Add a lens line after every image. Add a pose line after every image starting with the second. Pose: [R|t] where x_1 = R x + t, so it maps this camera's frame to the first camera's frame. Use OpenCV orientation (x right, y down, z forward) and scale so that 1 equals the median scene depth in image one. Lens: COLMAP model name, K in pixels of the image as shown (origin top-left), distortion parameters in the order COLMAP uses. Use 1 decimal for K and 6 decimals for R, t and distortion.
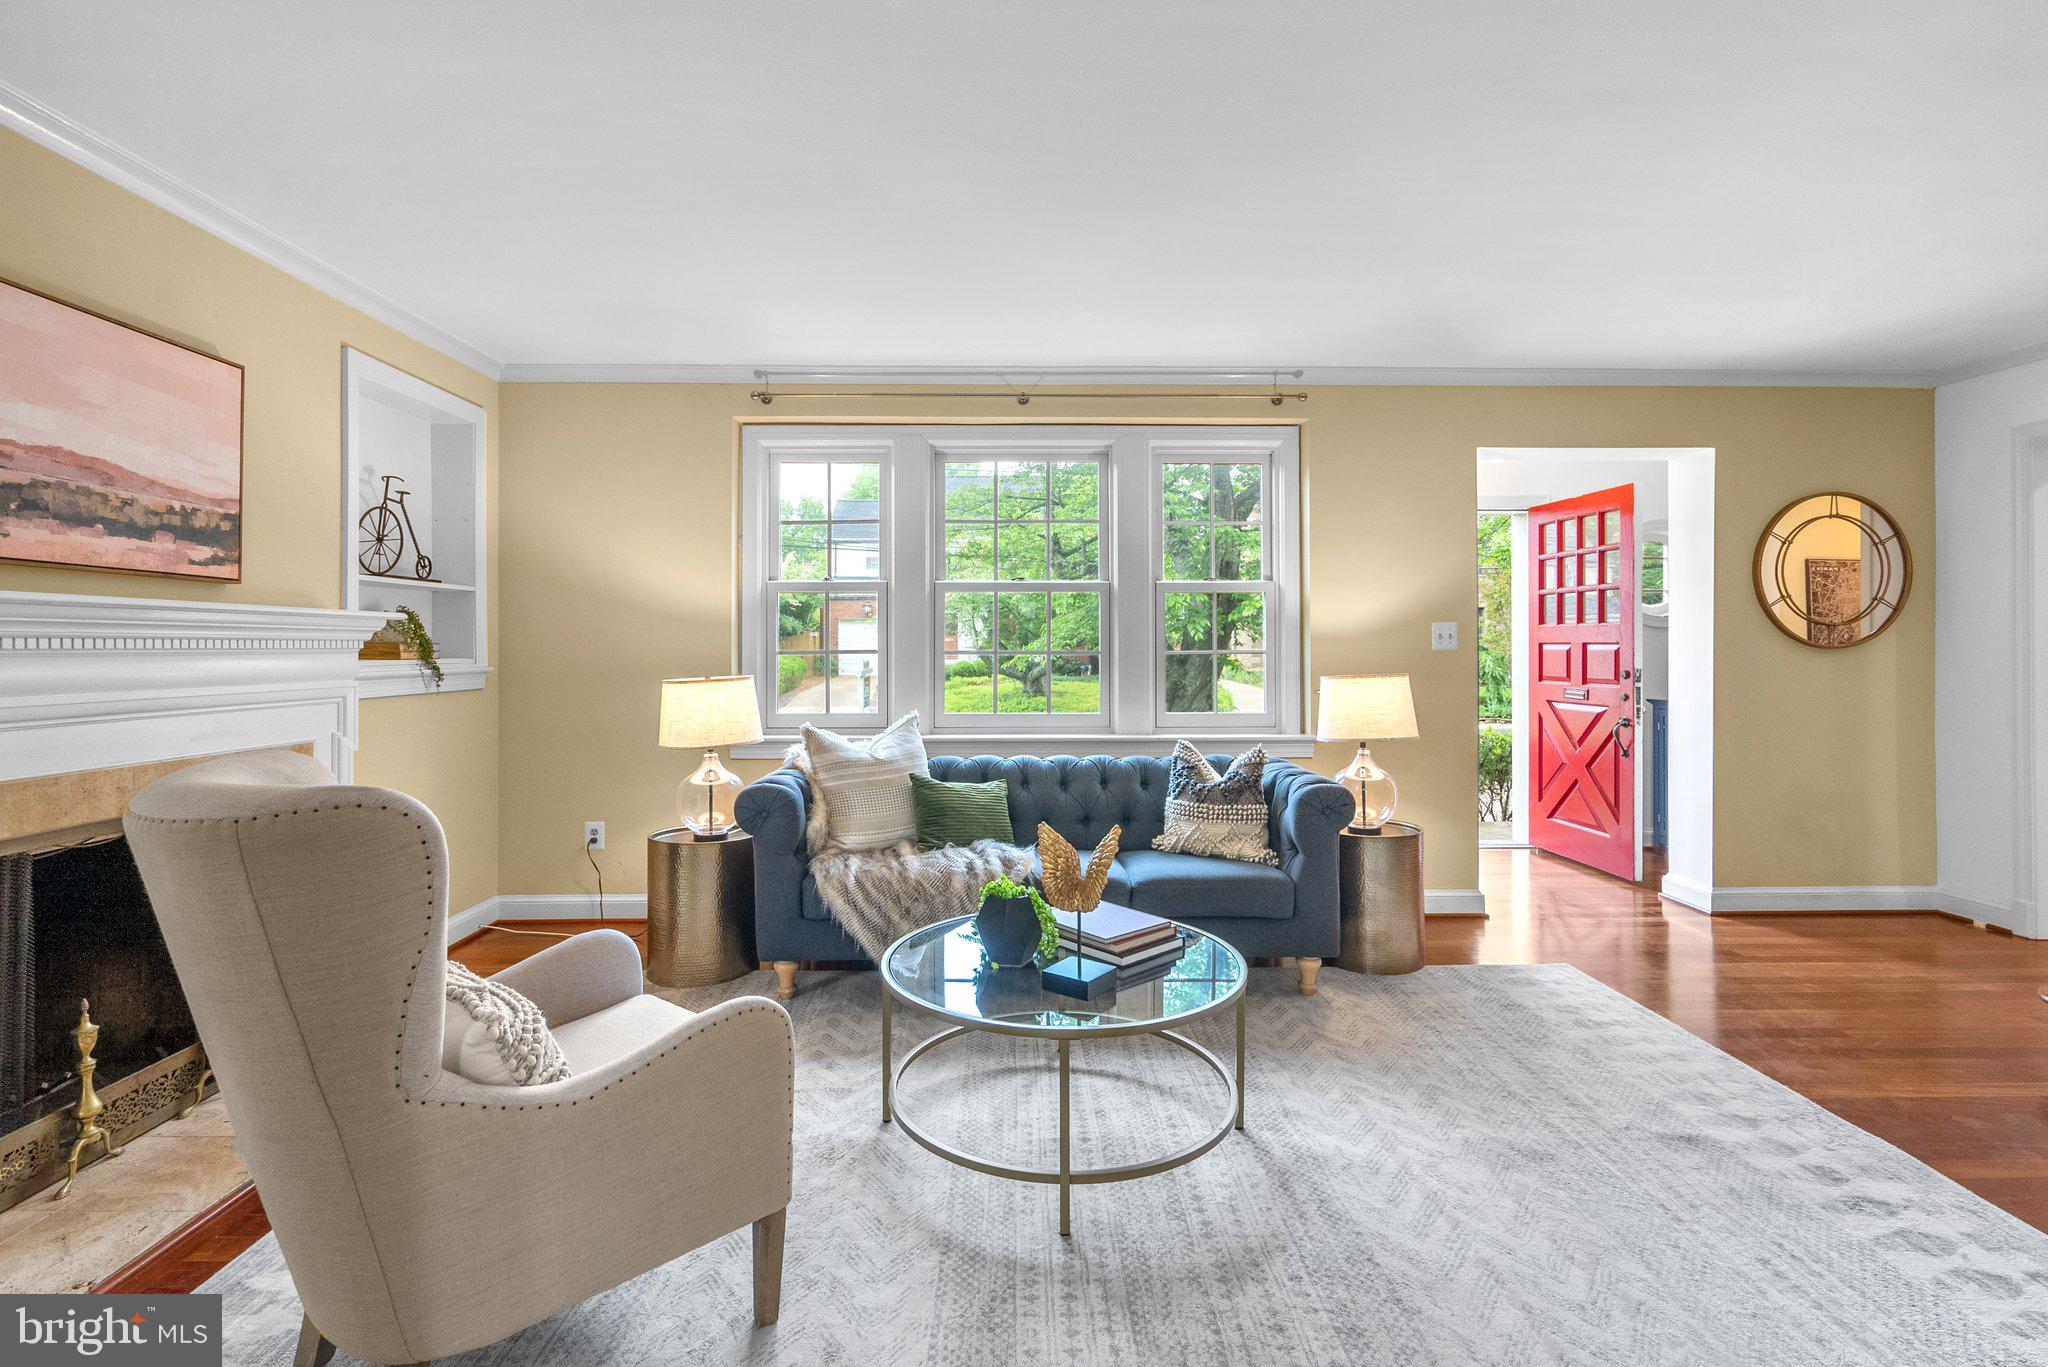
lens RADIAL K [[943.7, 0, 1019.2], [0, 943.7, 636.0], [0, 0, 1]] dist [-0.007276, 0.002557]
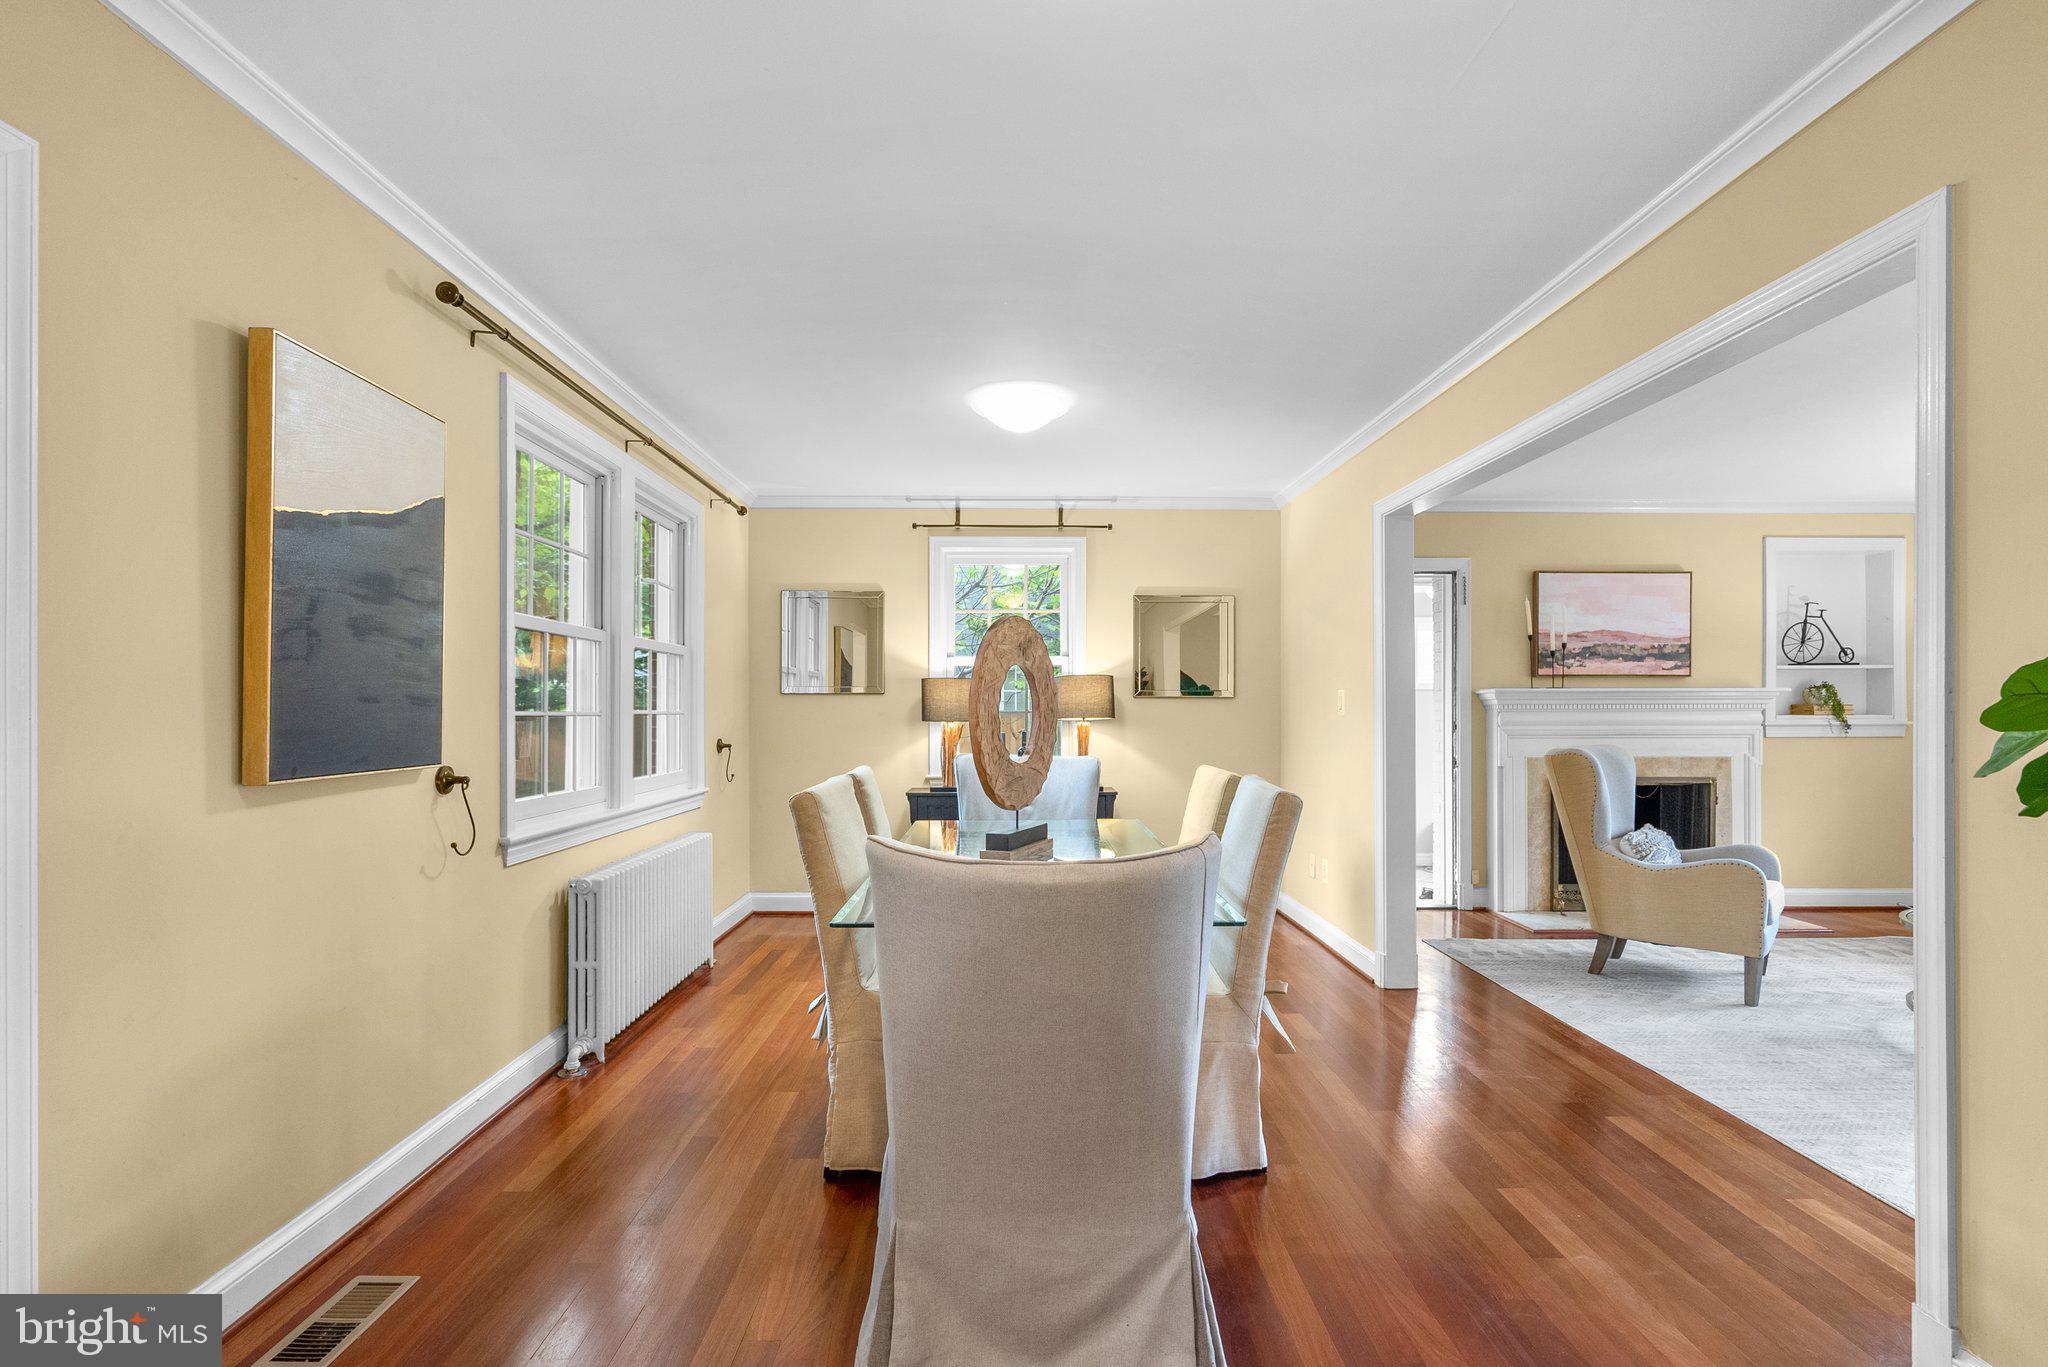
lens RADIAL K [[943.7, 0, 1020.8], [0, 943.7, 717.7], [0, 0, 1]] dist [-0.007276, 0.002557]
pose [[0.001294, 0.010658, -0.999942, 1.277165], [0.014635, 0.999836, 0.010676, -0.010708], [0.999892, -0.014648, 0.001138, -0.489193]]
